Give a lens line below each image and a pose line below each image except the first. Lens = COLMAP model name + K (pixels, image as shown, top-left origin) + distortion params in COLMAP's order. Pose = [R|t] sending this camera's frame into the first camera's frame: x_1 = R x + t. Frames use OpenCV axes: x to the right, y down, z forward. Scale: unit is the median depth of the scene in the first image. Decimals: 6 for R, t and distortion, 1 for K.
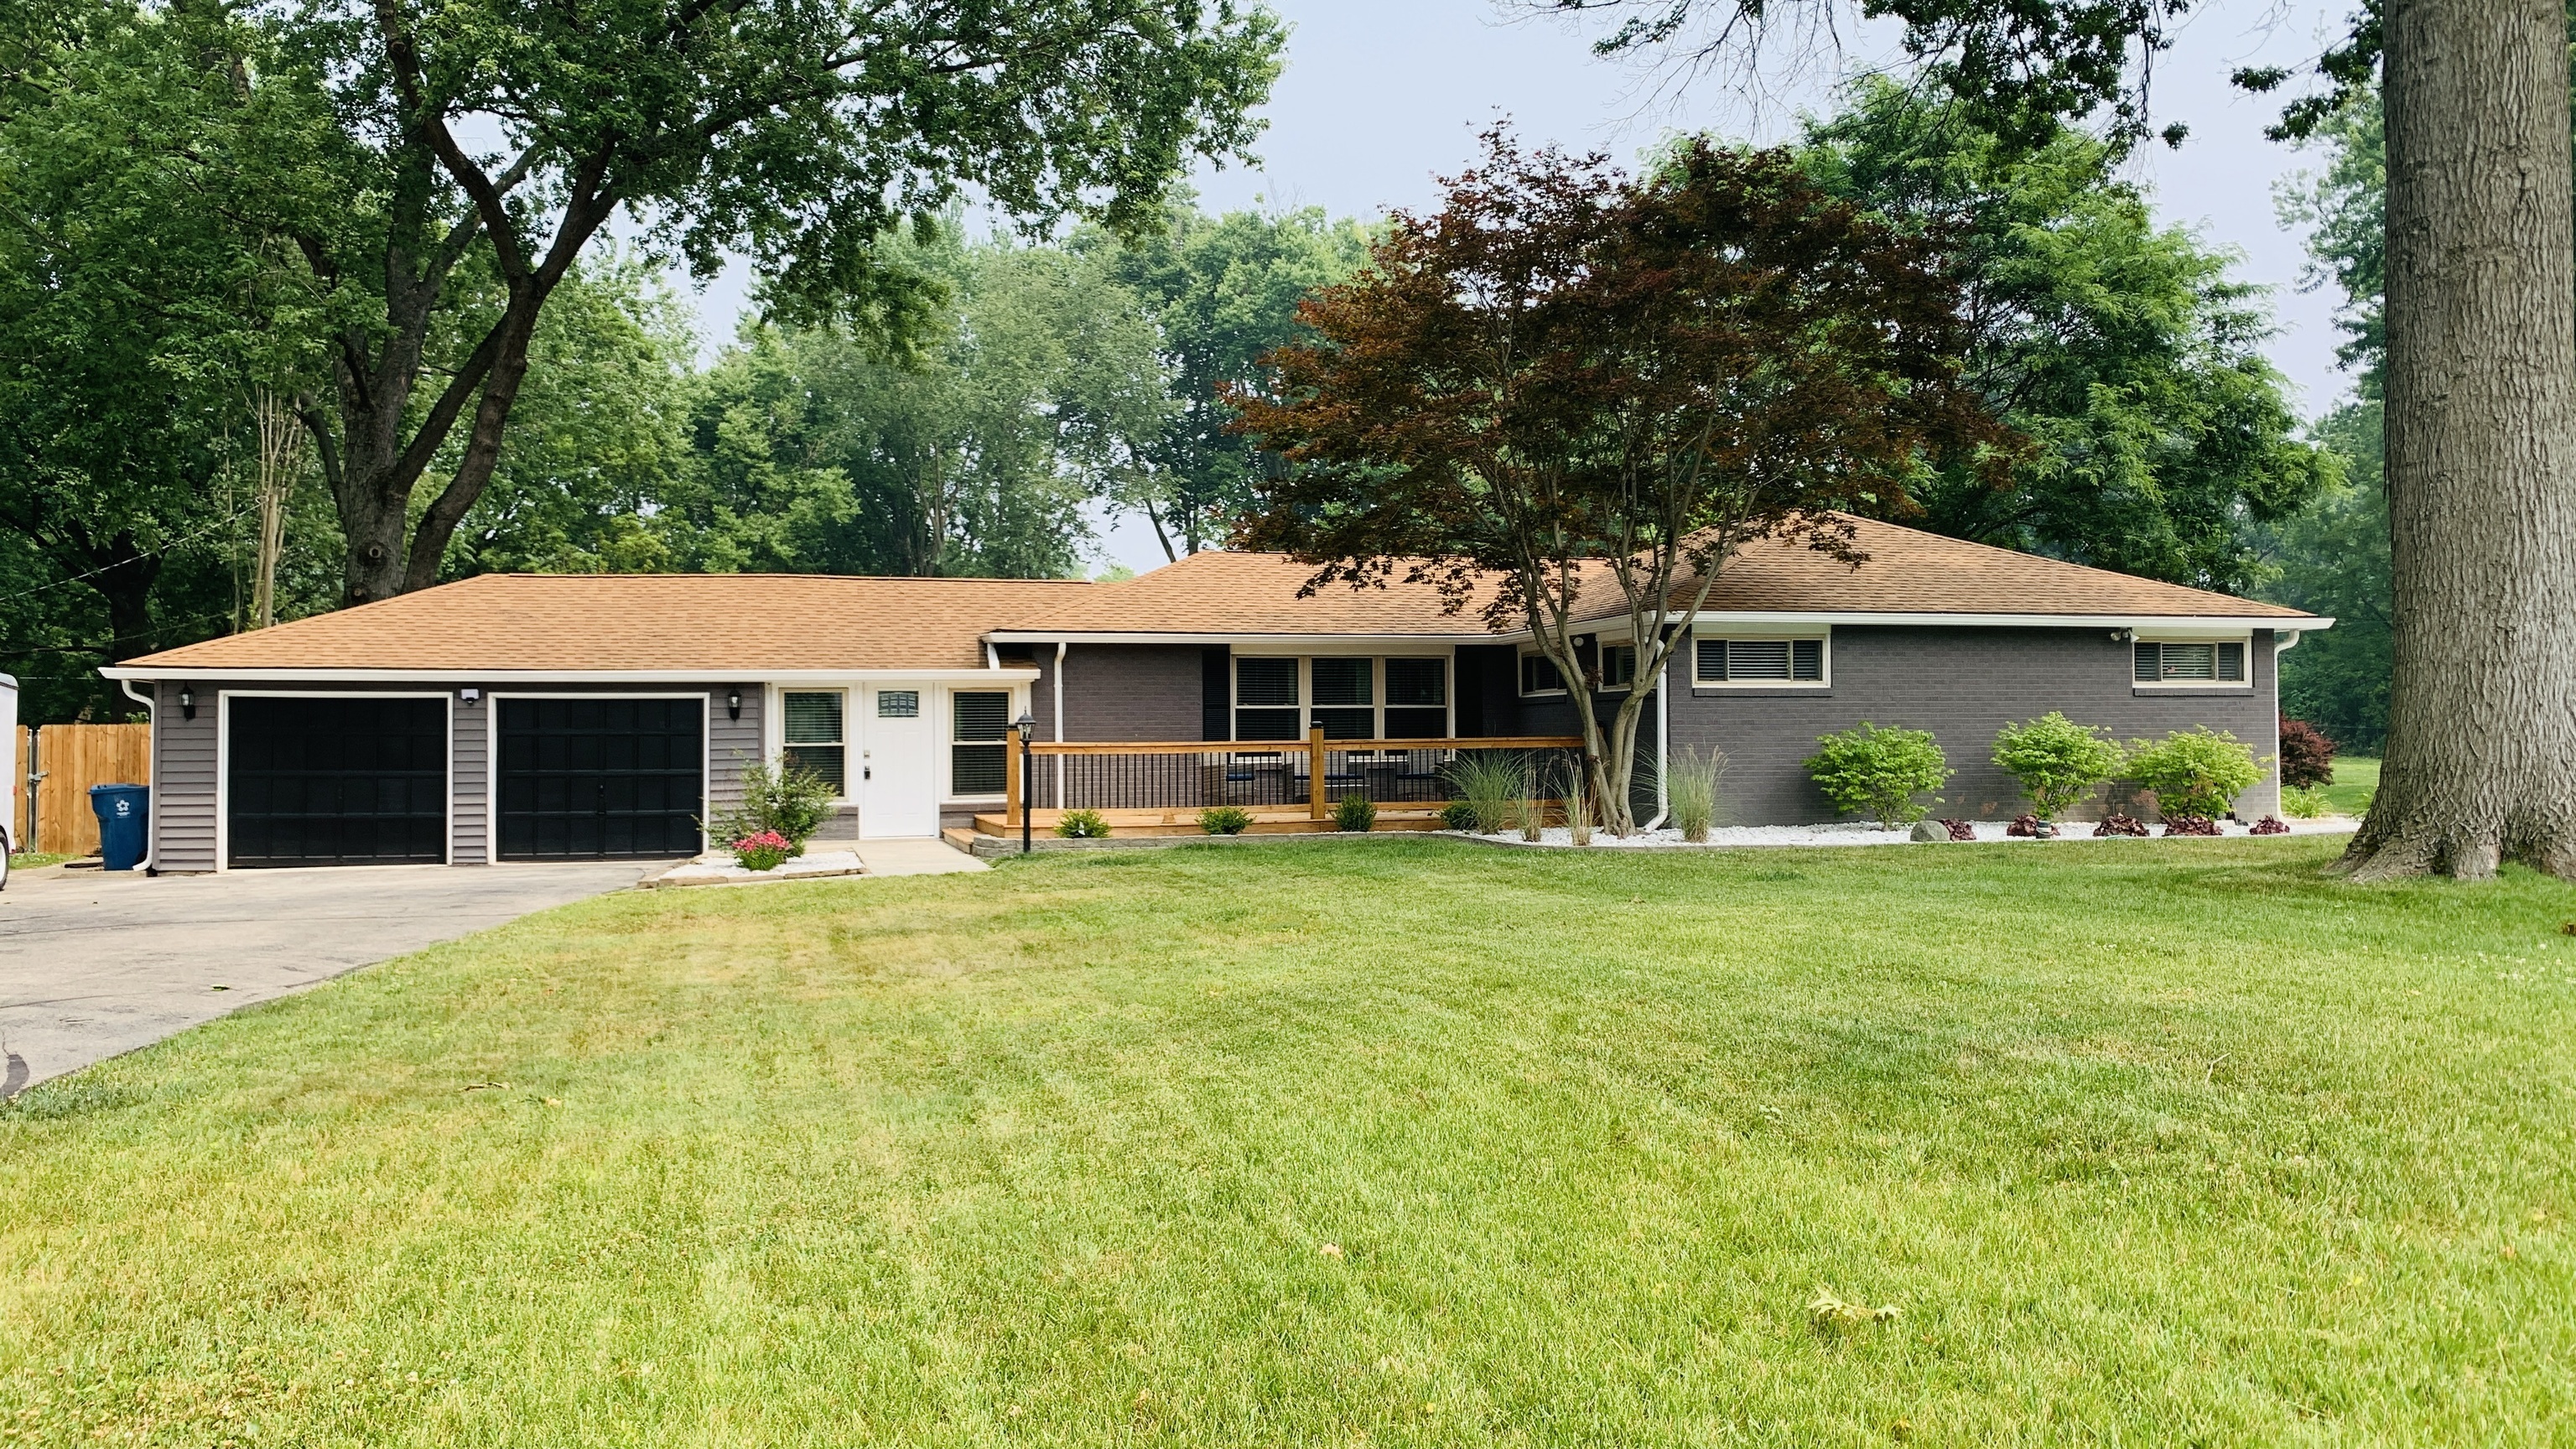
lens RADIAL K [[2013.0, 0, 1272.8], [0, 2013.0, 697.0], [0, 0, 1]] dist [0.045745, -0.053210]
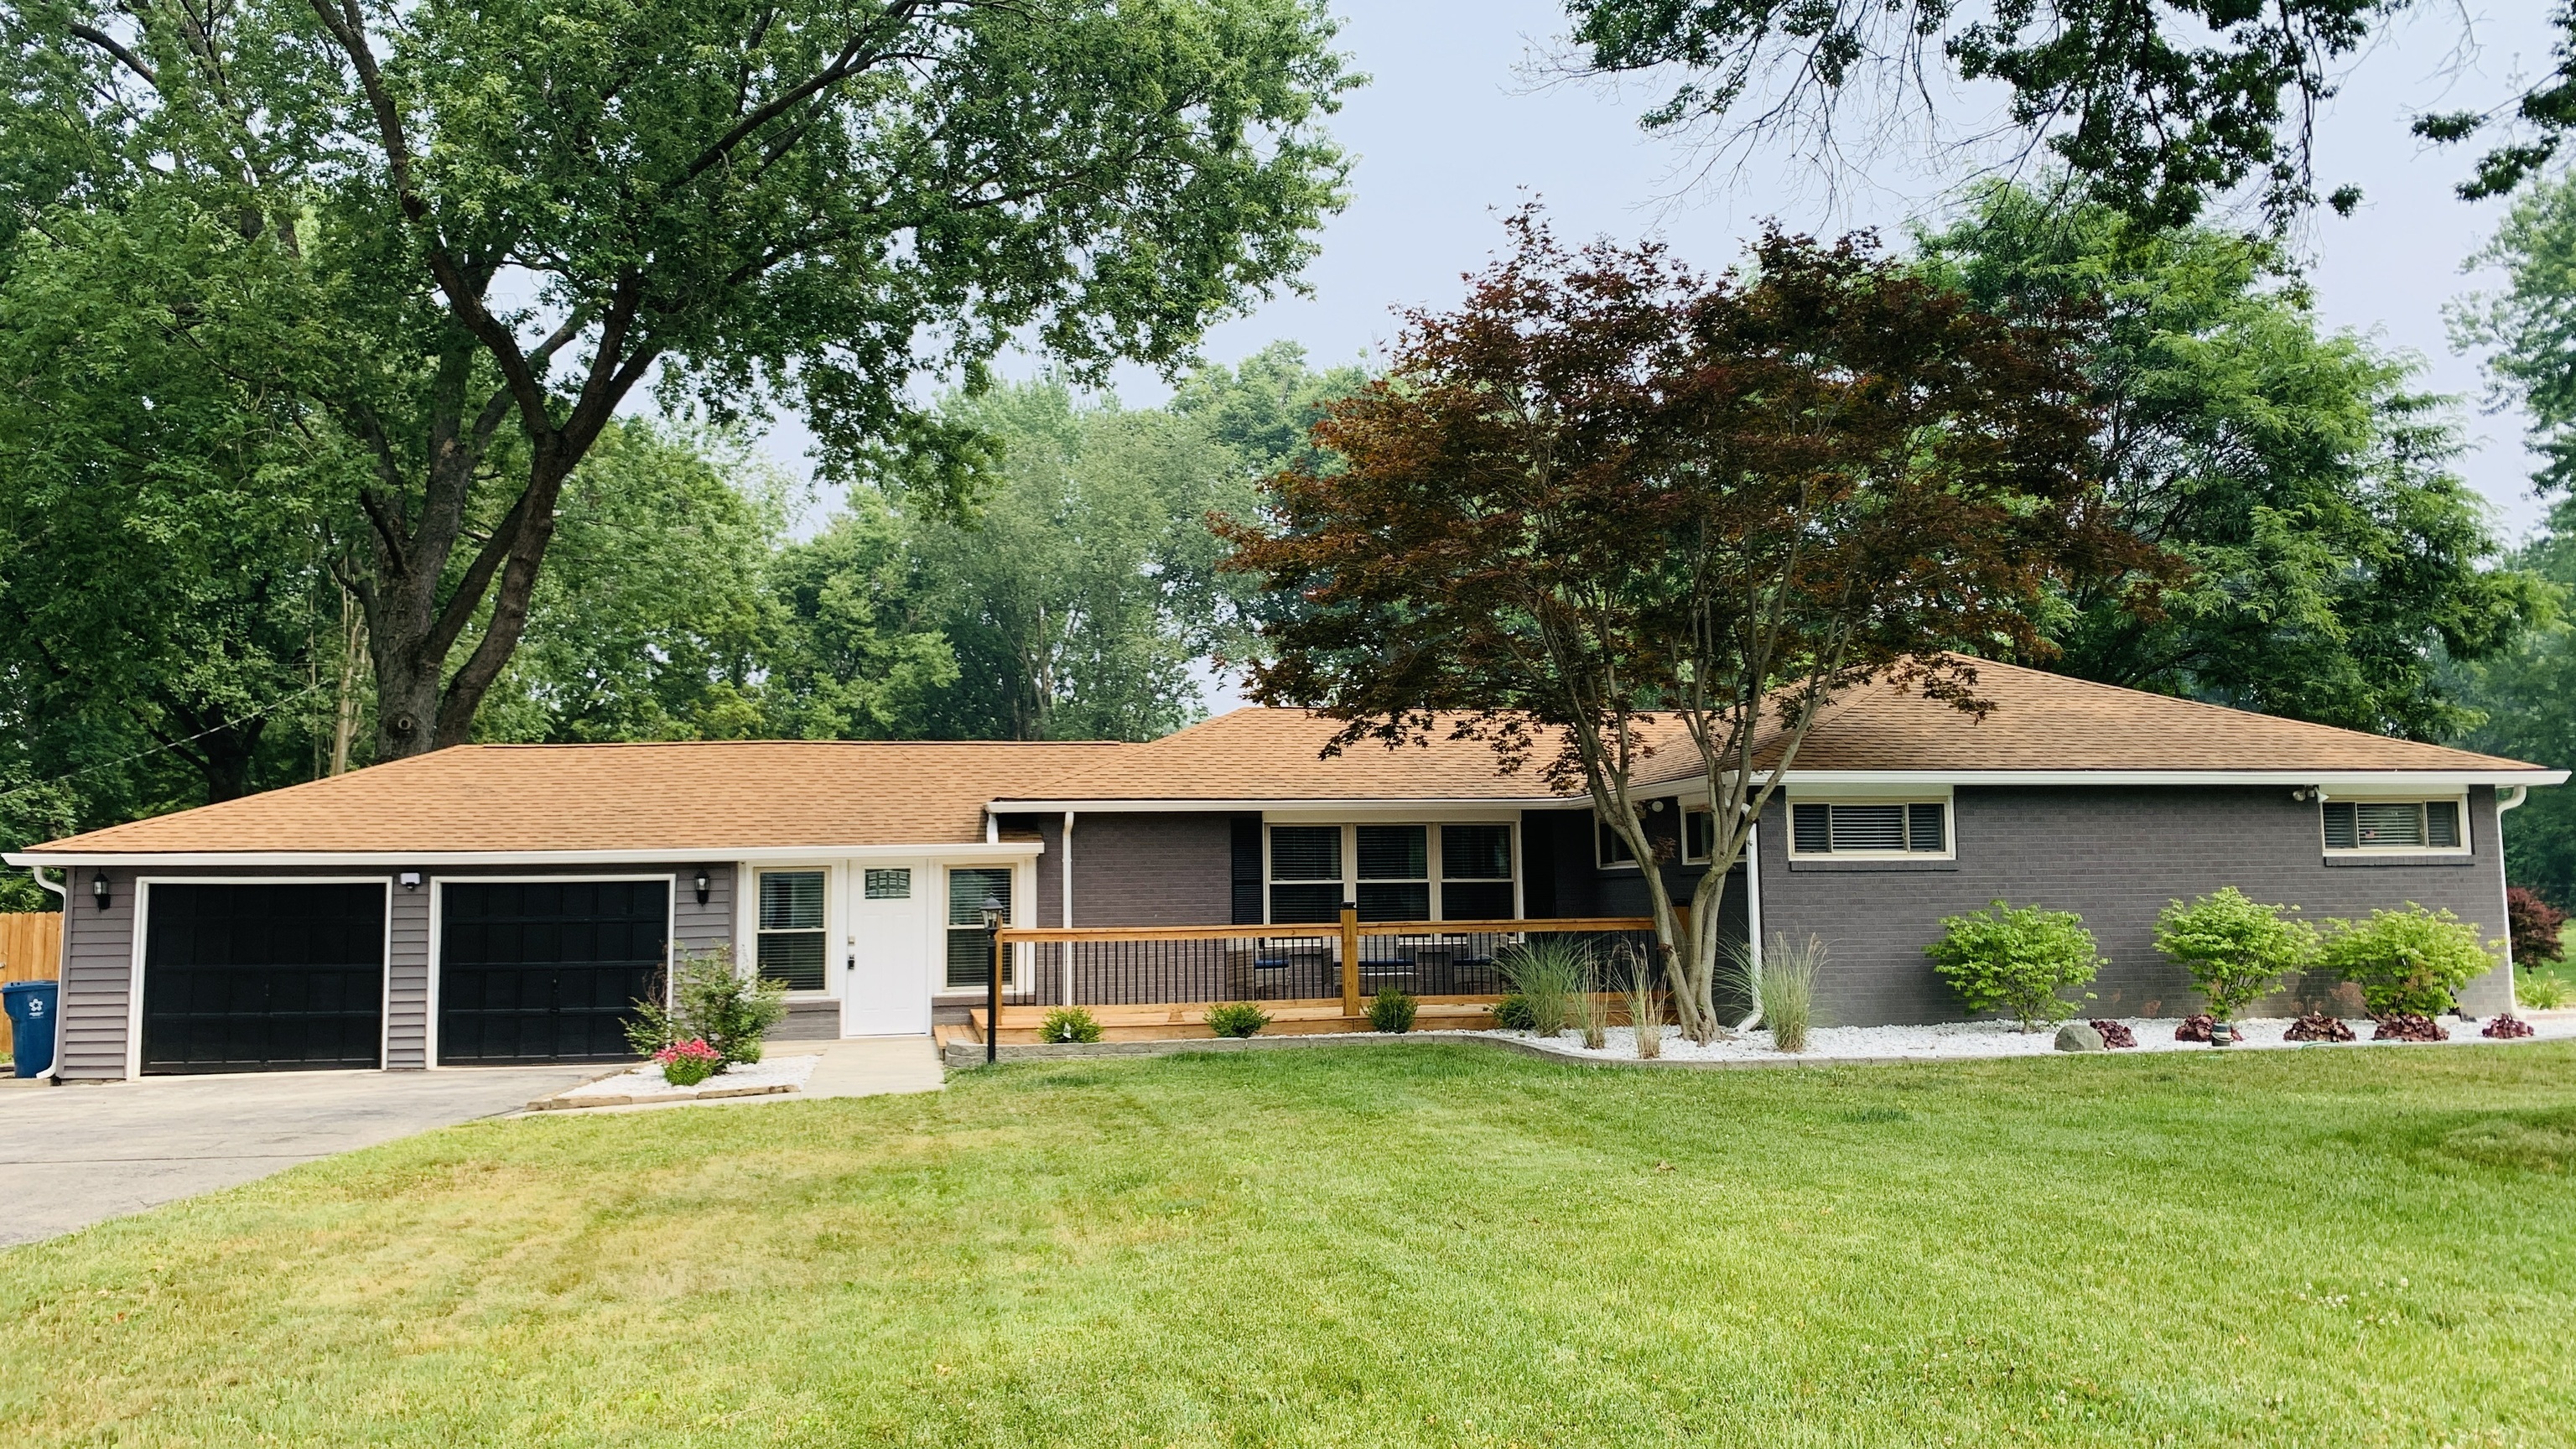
lens RADIAL K [[2013.0, 0, 1257.3], [0, 2013.0, 702.1], [0, 0, 1]] dist [0.045745, -0.053210]
pose [[0.997034, -0.013818, -0.075705, 0.048557], [0.007925, 0.996954, -0.077590, -0.006582], [0.076547, 0.076760, 0.994107, 0.125610]]
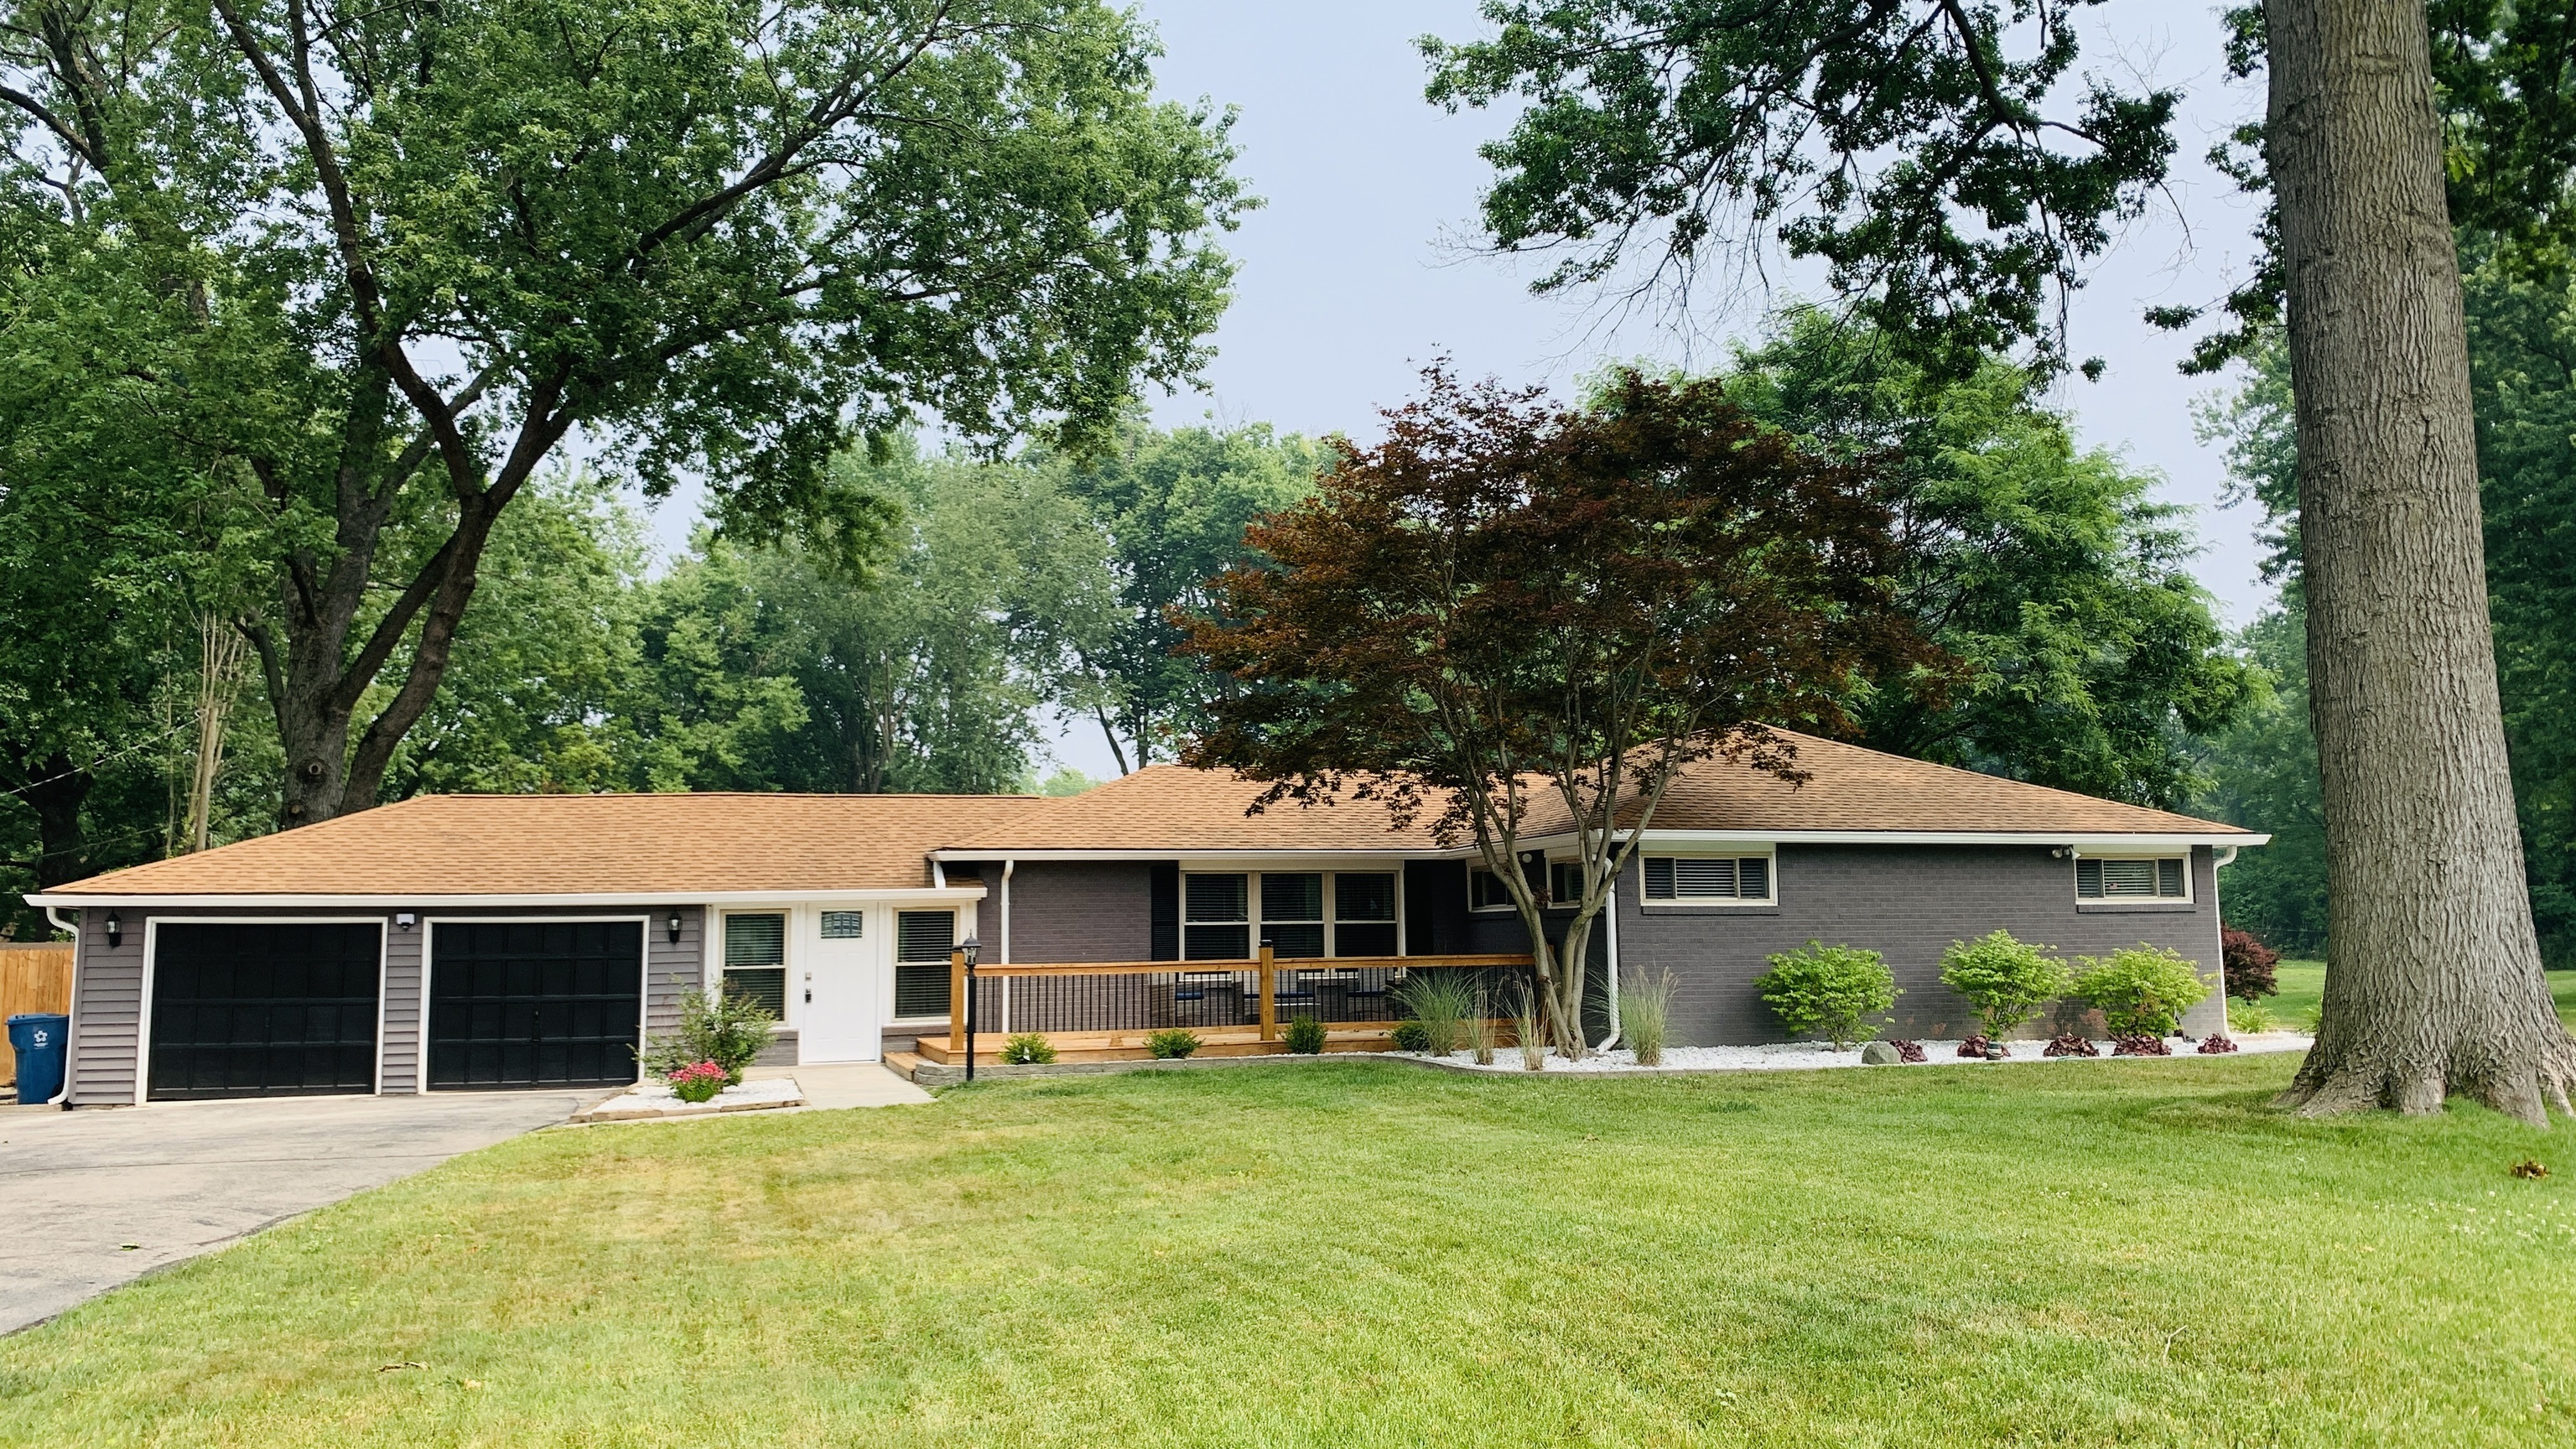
lens RADIAL K [[2013.0, 0, 1273.2], [0, 2013.0, 704.8], [0, 0, 1]] dist [0.045745, -0.053210]
pose [[0.999684, -0.002172, 0.025032, 0.000811], [0.004567, 0.995368, -0.096025, -0.008327], [-0.024707, 0.096109, 0.995064, -0.000325]]
